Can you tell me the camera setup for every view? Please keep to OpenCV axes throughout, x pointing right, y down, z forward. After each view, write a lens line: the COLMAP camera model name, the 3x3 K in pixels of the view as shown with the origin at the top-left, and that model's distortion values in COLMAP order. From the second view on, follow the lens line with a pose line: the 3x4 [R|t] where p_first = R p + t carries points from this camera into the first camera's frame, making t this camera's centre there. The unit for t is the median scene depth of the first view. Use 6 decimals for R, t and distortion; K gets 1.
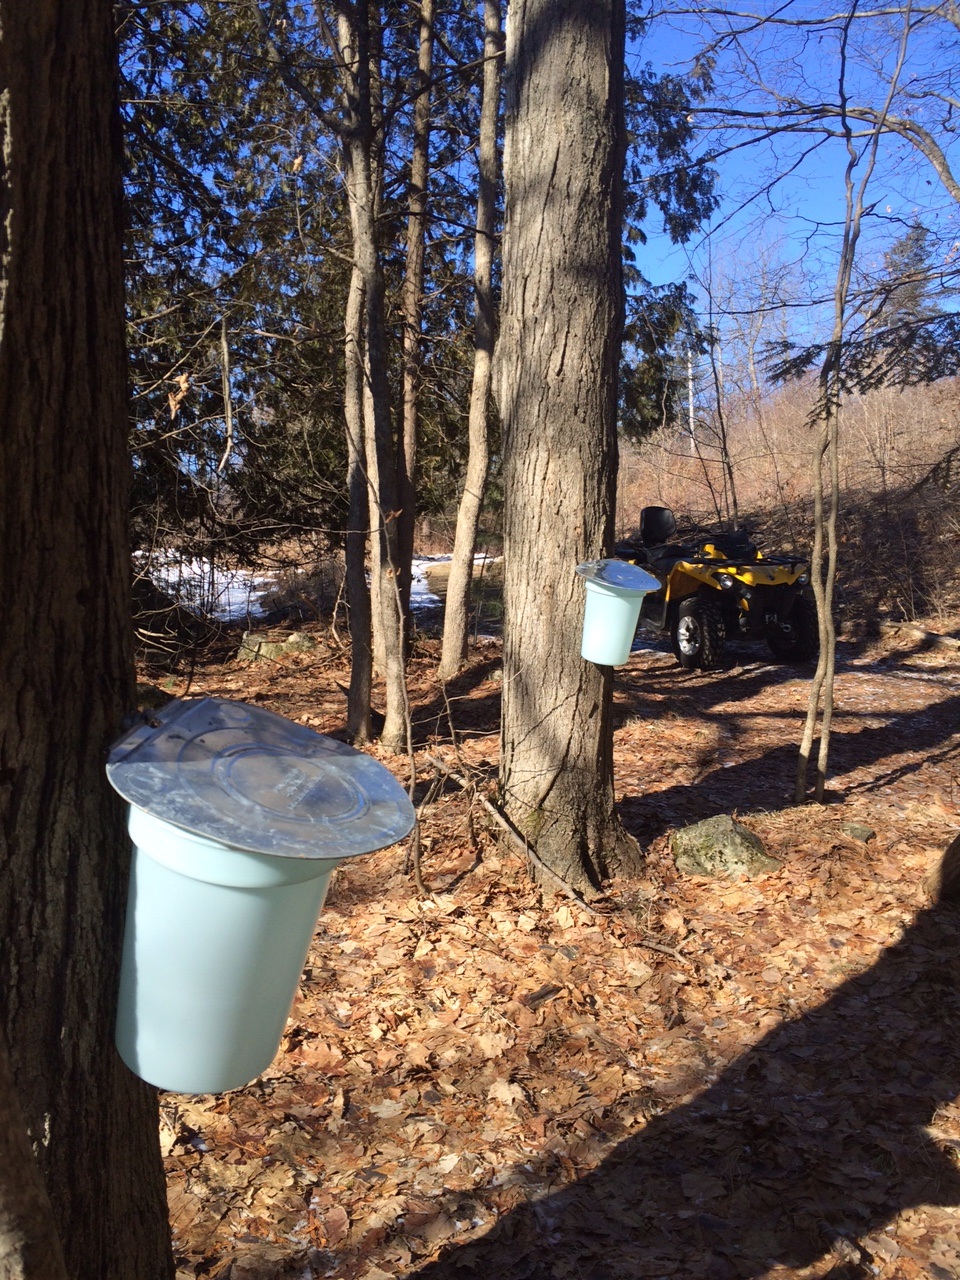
lens RADIAL K [[1073.9, 0, 479.3], [0, 1073.9, 638.2], [0, 0, 1]] dist [0.007159, -0.001566]
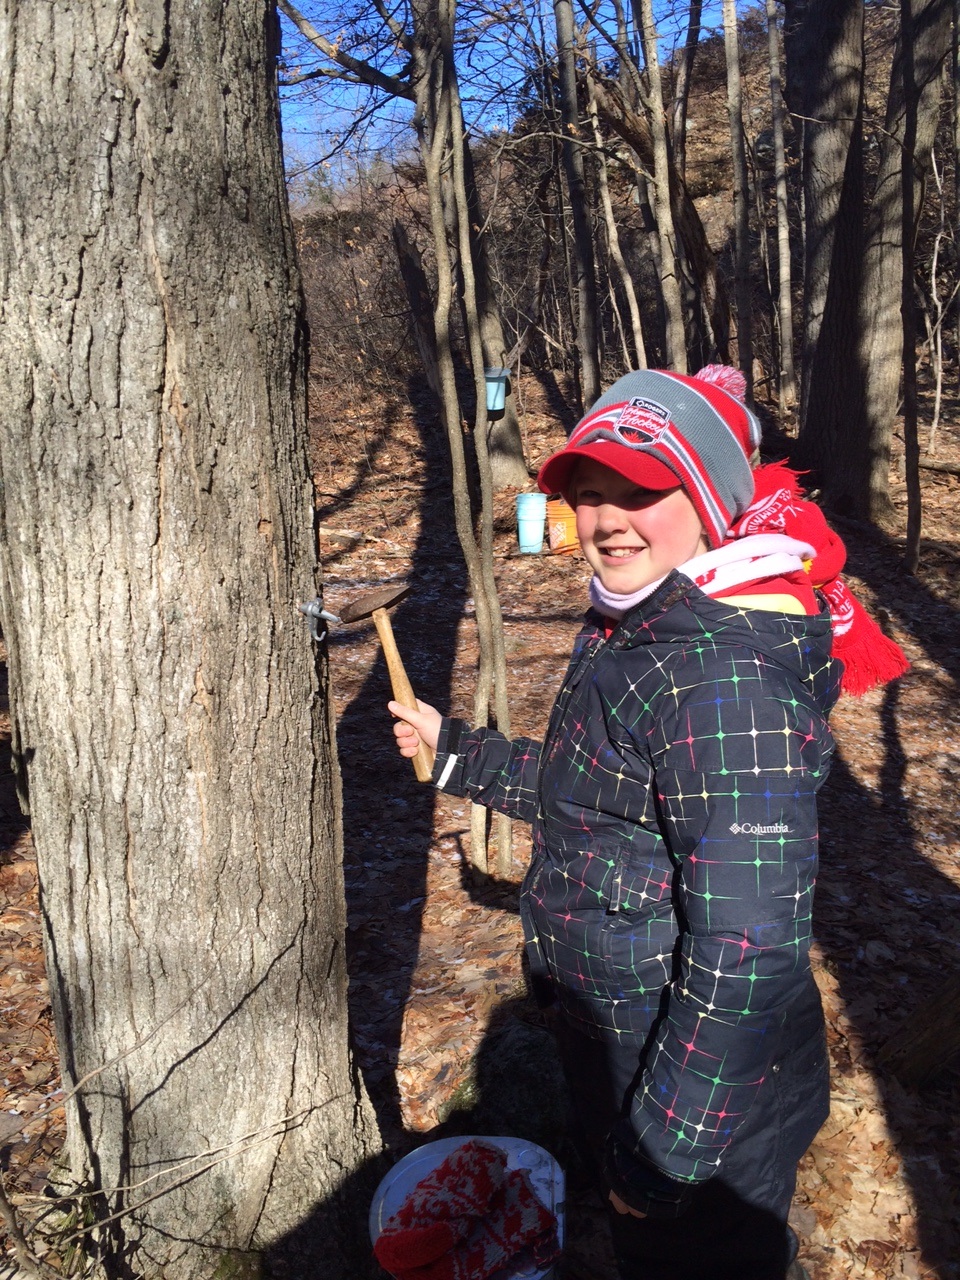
lens RADIAL K [[1073.9, 0, 479.5], [0, 1073.9, 645.7], [0, 0, 1]] dist [0.007159, -0.001566]
pose [[0.781572, -0.176351, 0.598370, -0.076906], [0.098124, 0.982023, 0.161254, -0.113425], [-0.616050, -0.067317, 0.784825, 0.665502]]
